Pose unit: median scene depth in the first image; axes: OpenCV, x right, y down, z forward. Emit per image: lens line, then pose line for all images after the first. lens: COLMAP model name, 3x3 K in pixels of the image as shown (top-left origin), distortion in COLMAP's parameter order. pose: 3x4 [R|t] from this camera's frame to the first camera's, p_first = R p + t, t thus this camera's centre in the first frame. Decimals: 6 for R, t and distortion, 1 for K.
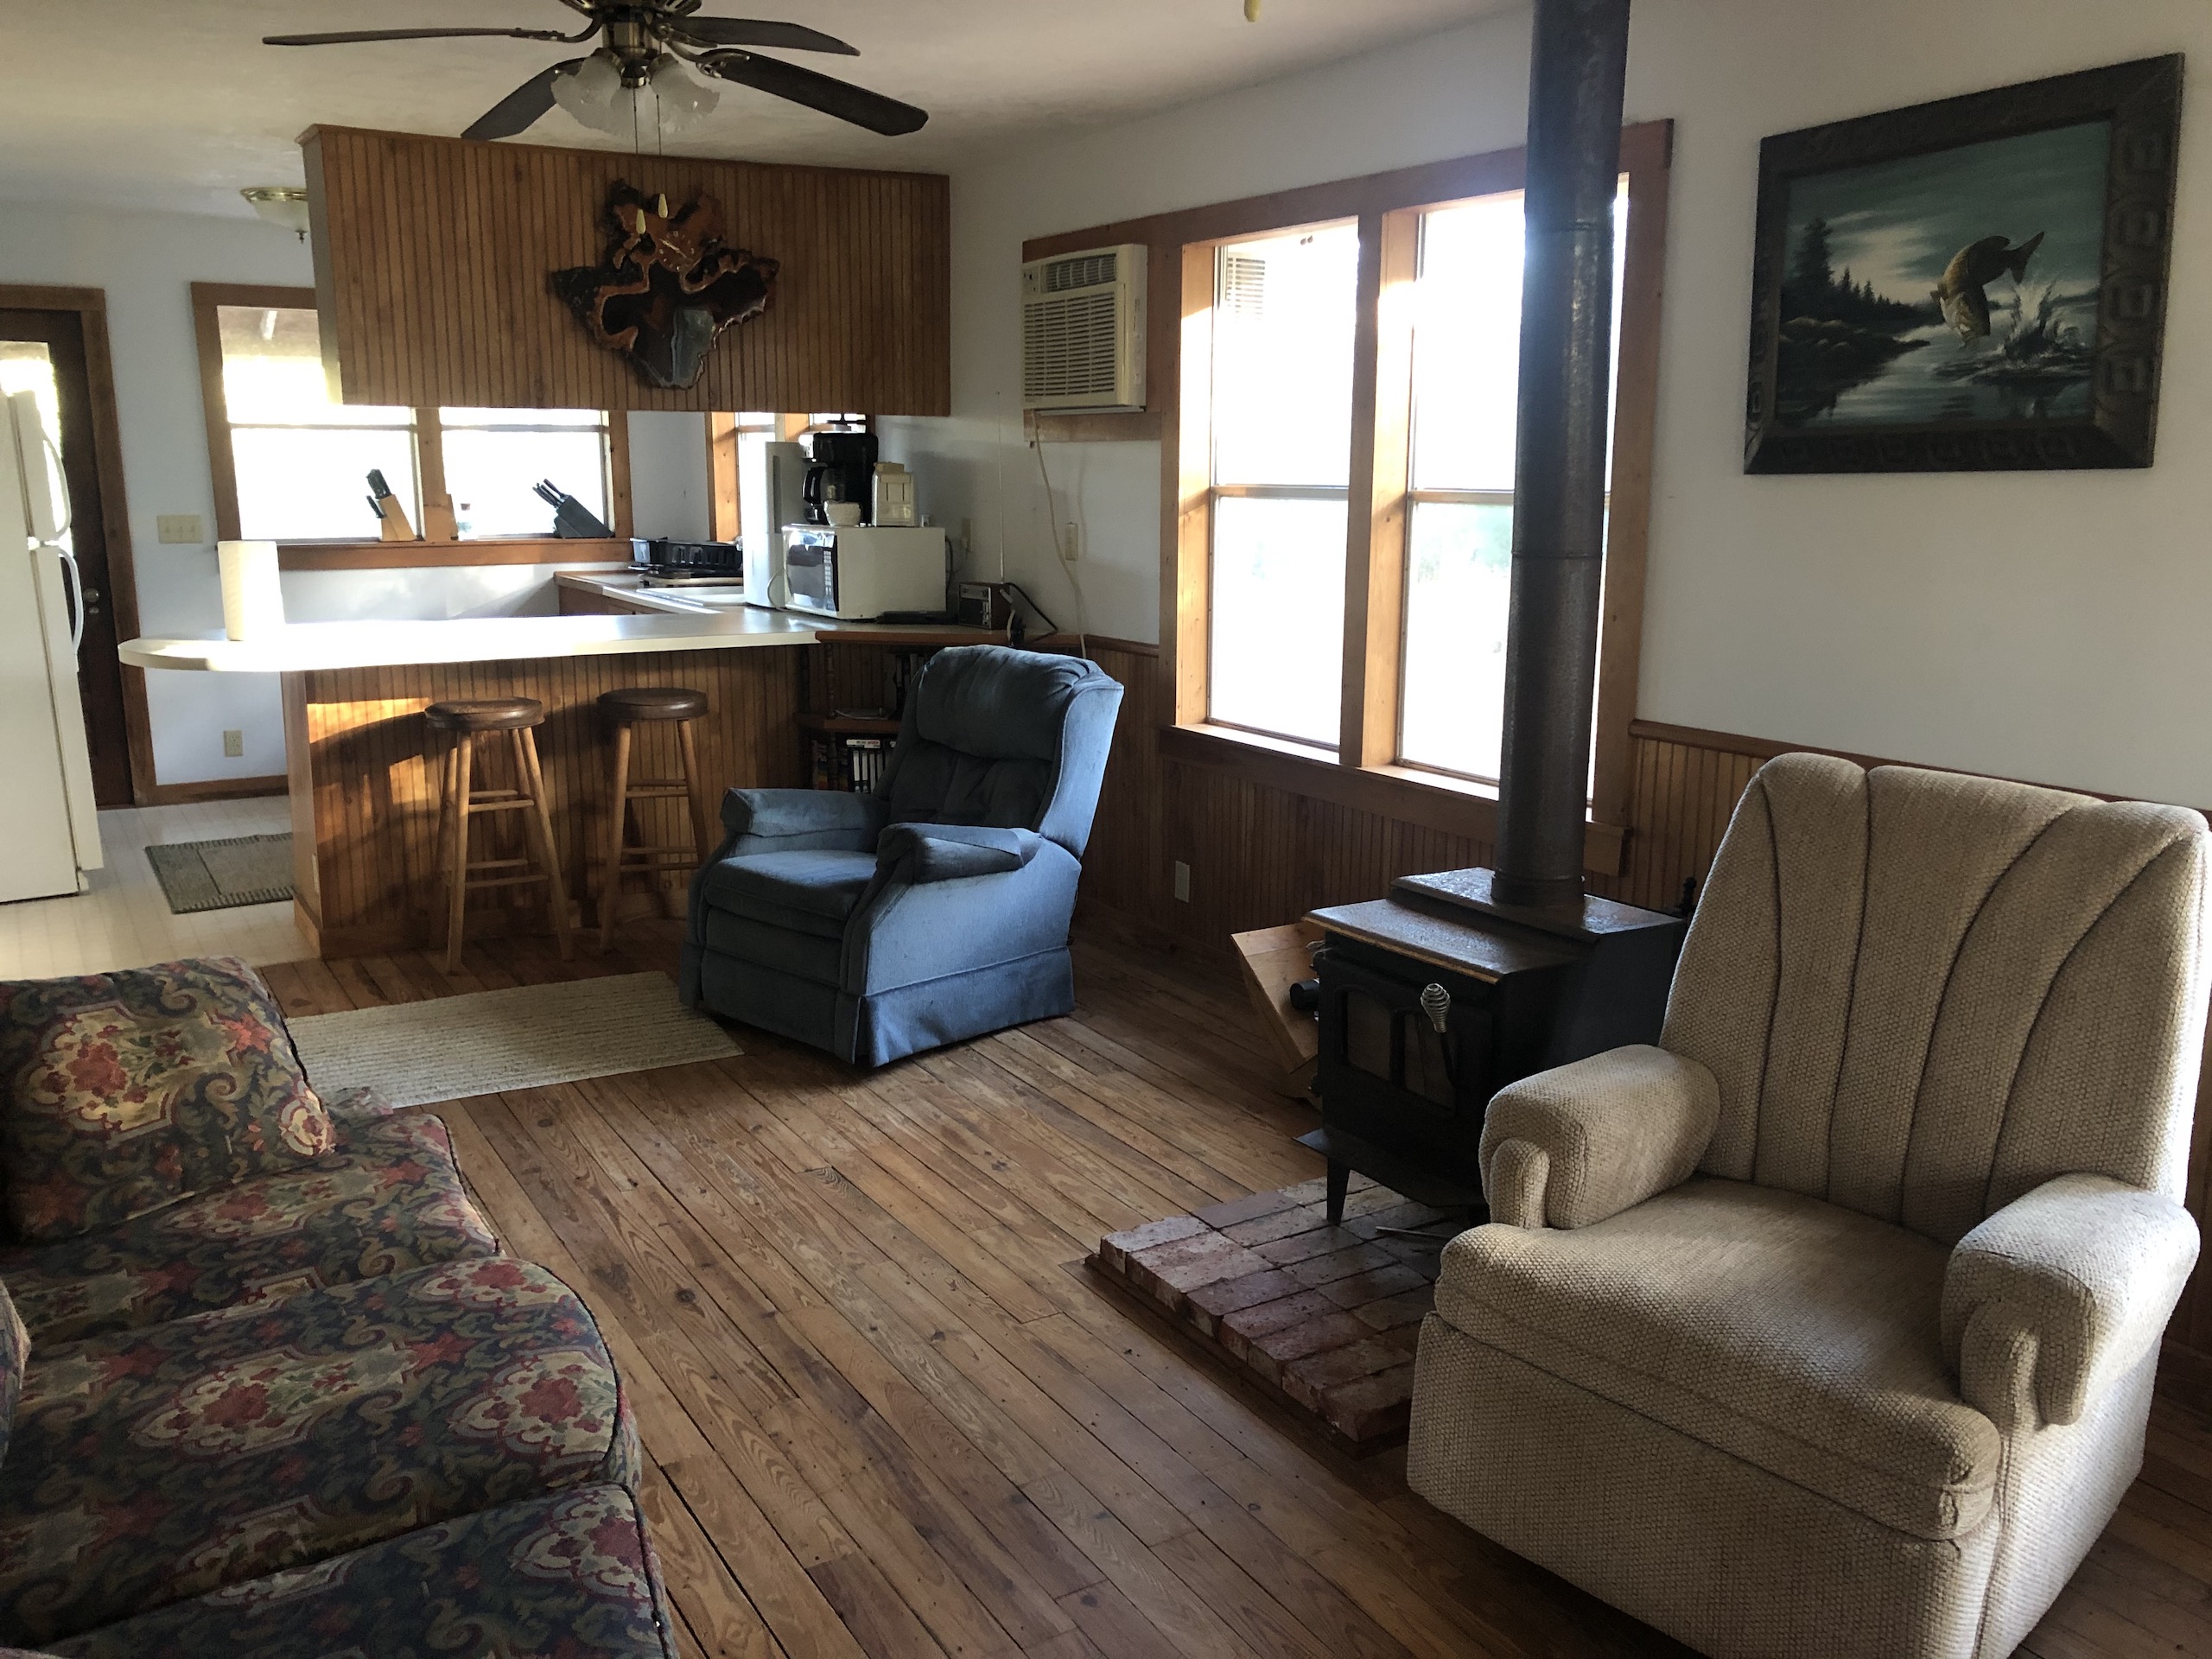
lens RADIAL K [[1809.3, 0, 1105.4], [0, 1809.3, 830.1], [0, 0, 1]] dist [-0.002700, -0.001826]
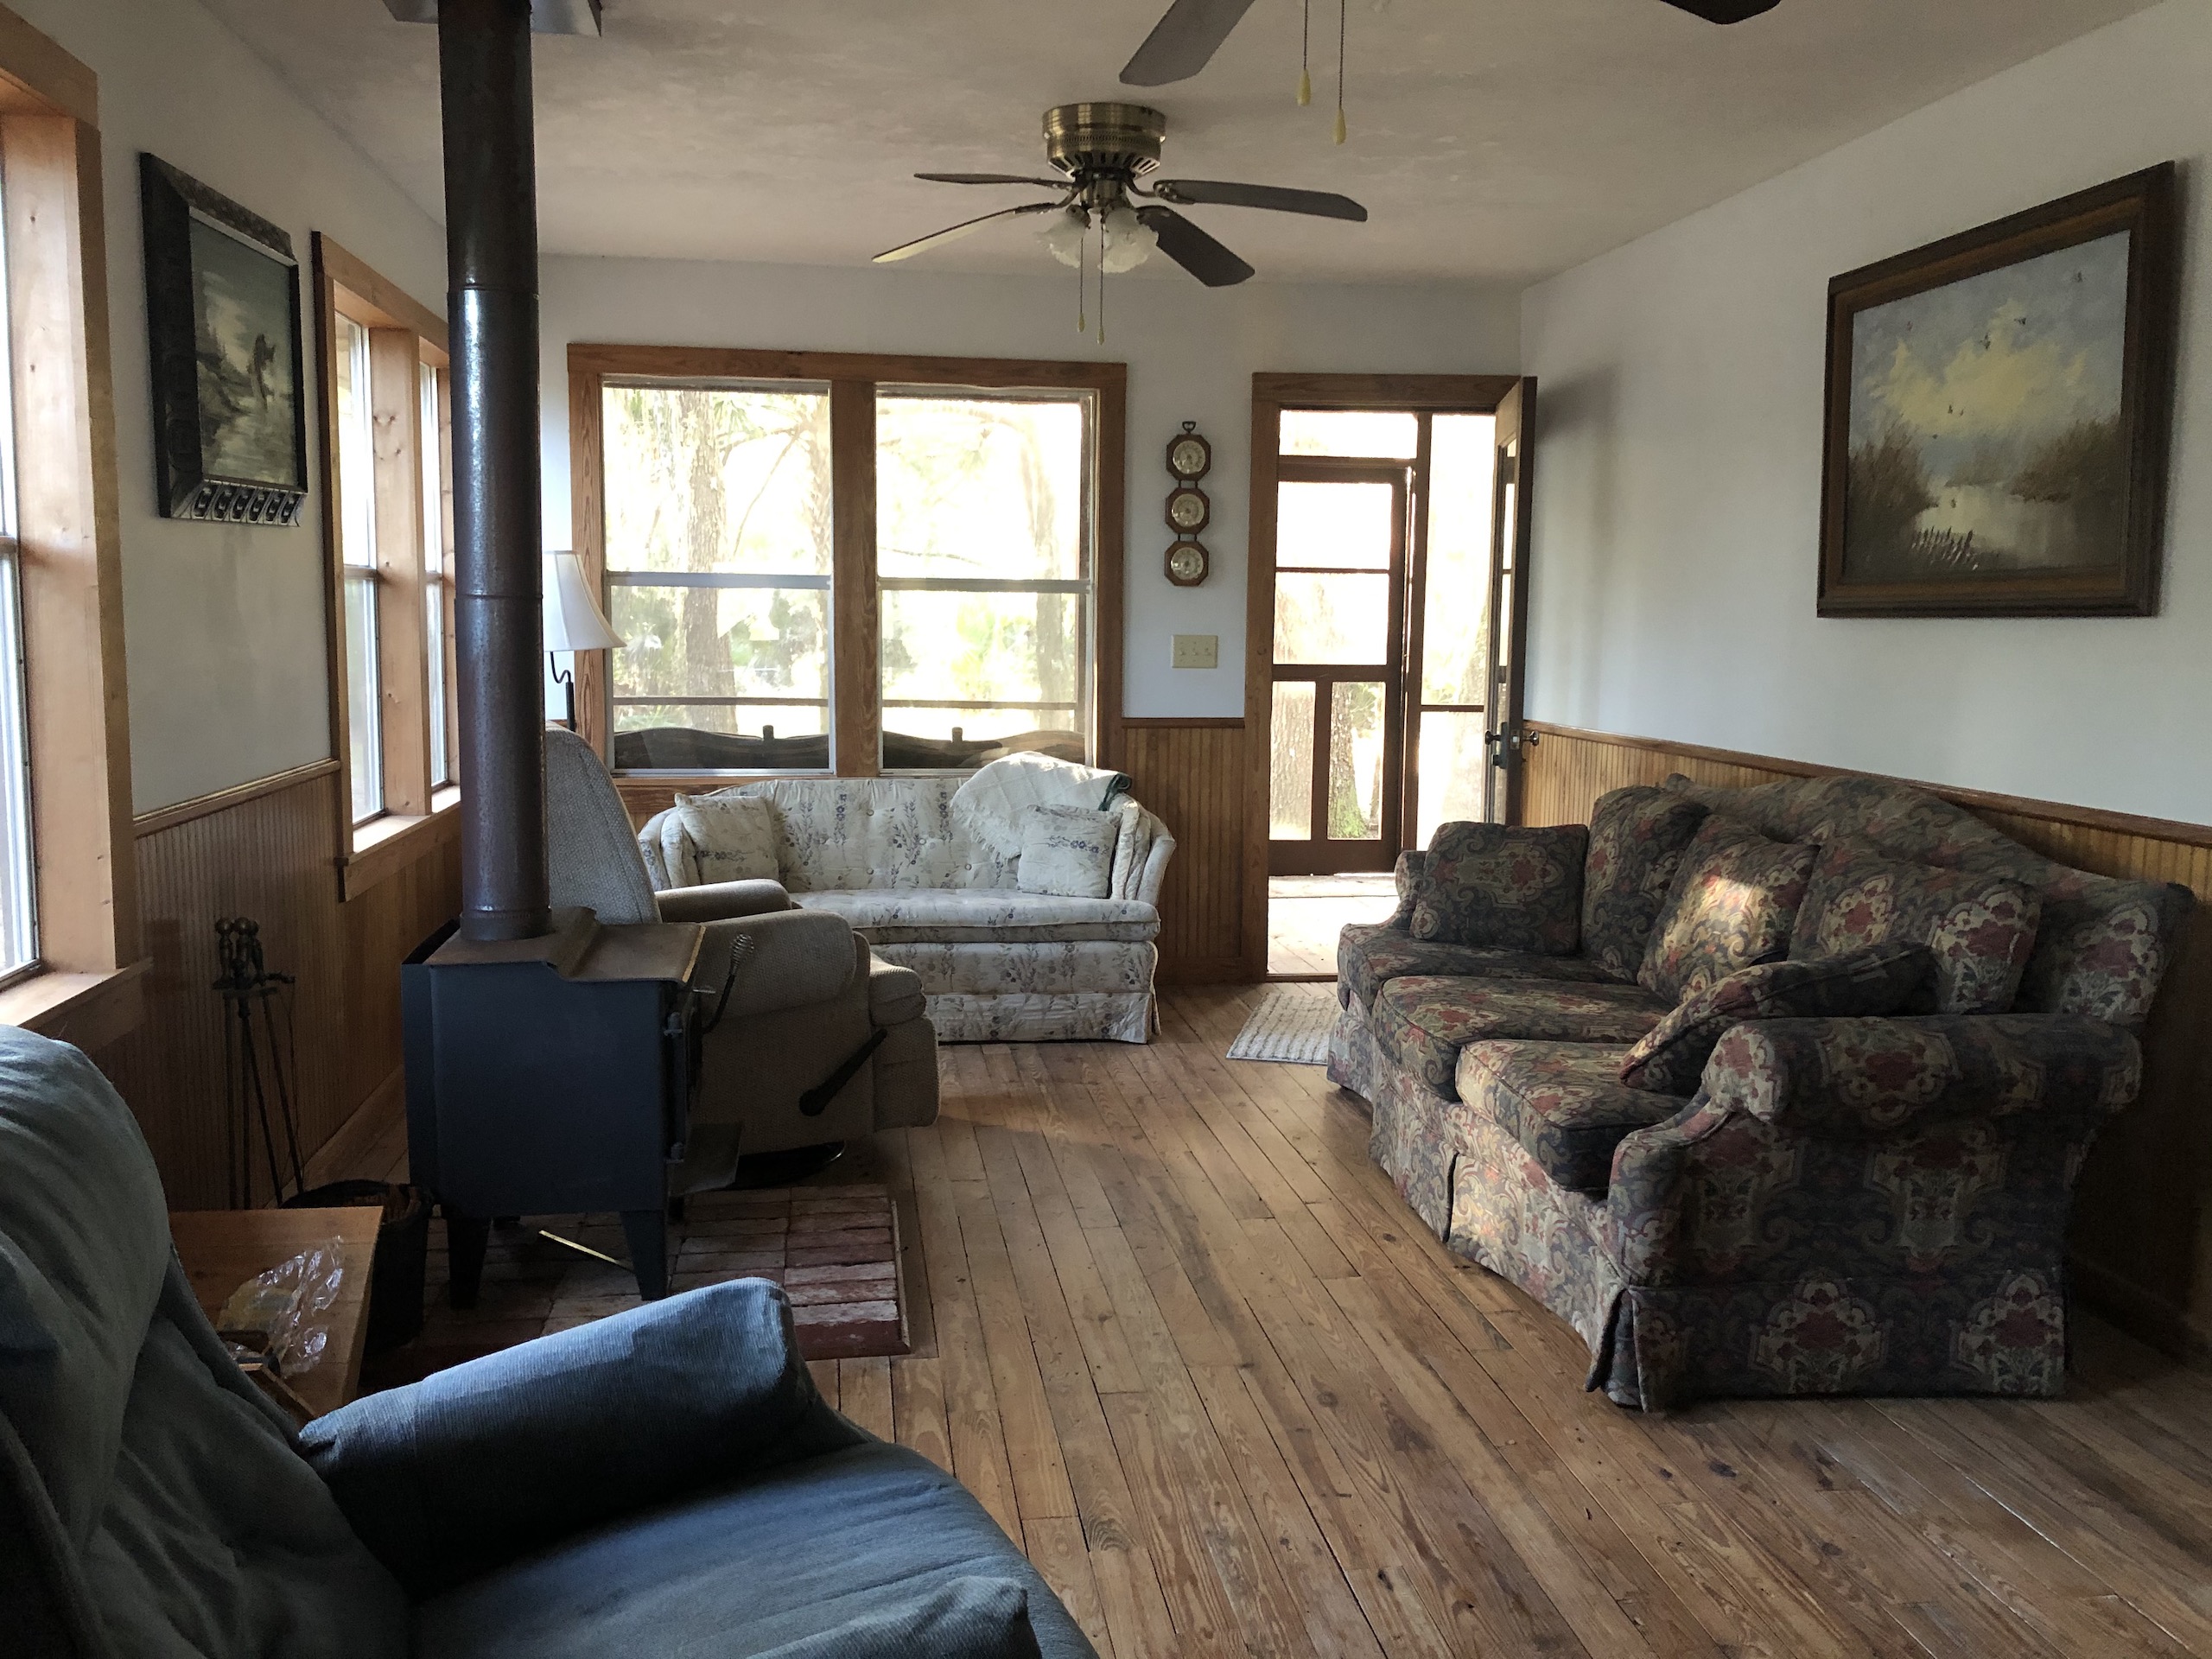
lens RADIAL K [[1809.3, 0, 1106.1], [0, 1809.3, 824.5], [0, 0, 1]] dist [-0.002700, -0.001826]
pose [[-0.921948, -0.055907, 0.383258, -0.418673], [0.070942, 0.948412, 0.309003, -0.283486], [-0.380762, 0.312073, -0.870420, 1.579409]]
